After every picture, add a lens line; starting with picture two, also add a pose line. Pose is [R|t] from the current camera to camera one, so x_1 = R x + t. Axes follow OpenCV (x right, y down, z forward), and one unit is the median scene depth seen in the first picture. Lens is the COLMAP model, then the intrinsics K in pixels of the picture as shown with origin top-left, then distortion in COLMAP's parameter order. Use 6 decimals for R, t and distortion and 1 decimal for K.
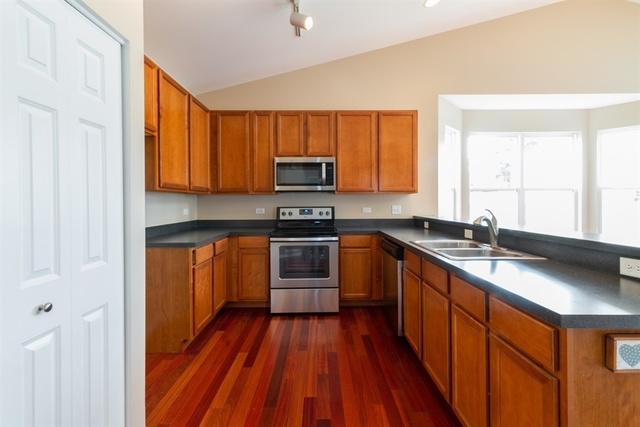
lens RADIAL K [[300.9, 0, 323.0], [0, 300.9, 202.9], [0, 0, 1]] dist [0.011895, -0.000271]
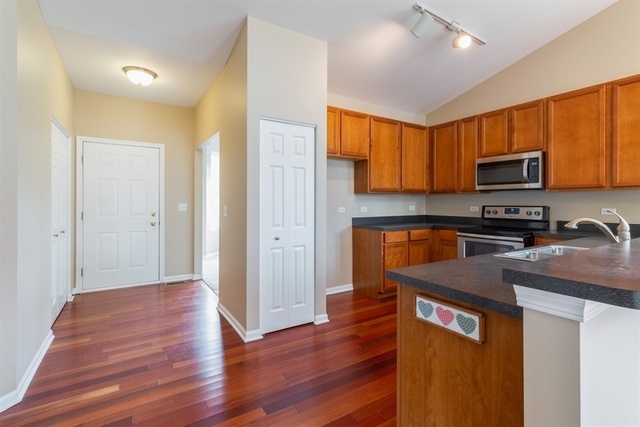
lens RADIAL K [[300.9, 0, 323.0], [0, 300.9, 202.9], [0, 0, 1]] dist [0.011895, -0.000271]
pose [[0.534722, 0.007709, -0.844993, 0.446834], [-0.004021, 0.999970, 0.006578, -0.000124], [0.845018, -0.000120, 0.534737, -0.032877]]
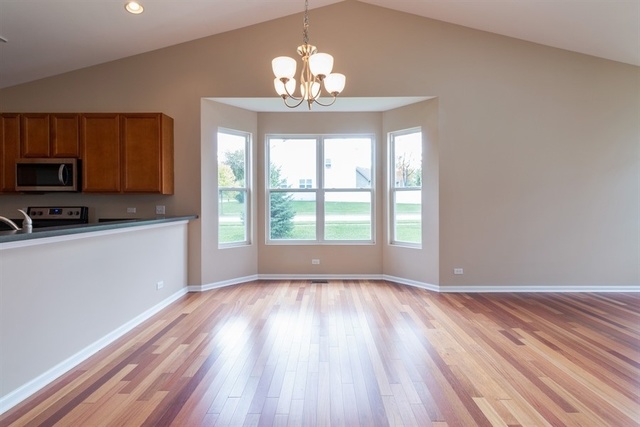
lens RADIAL K [[300.9, 0, 323.0], [0, 300.9, 202.9], [0, 0, 1]] dist [0.011895, -0.000271]
pose [[0.999817, 0.002441, -0.018984, 0.887352], [-0.002462, 0.999996, -0.001072, -0.001331], [0.018981, 0.001118, 0.999819, -0.016739]]
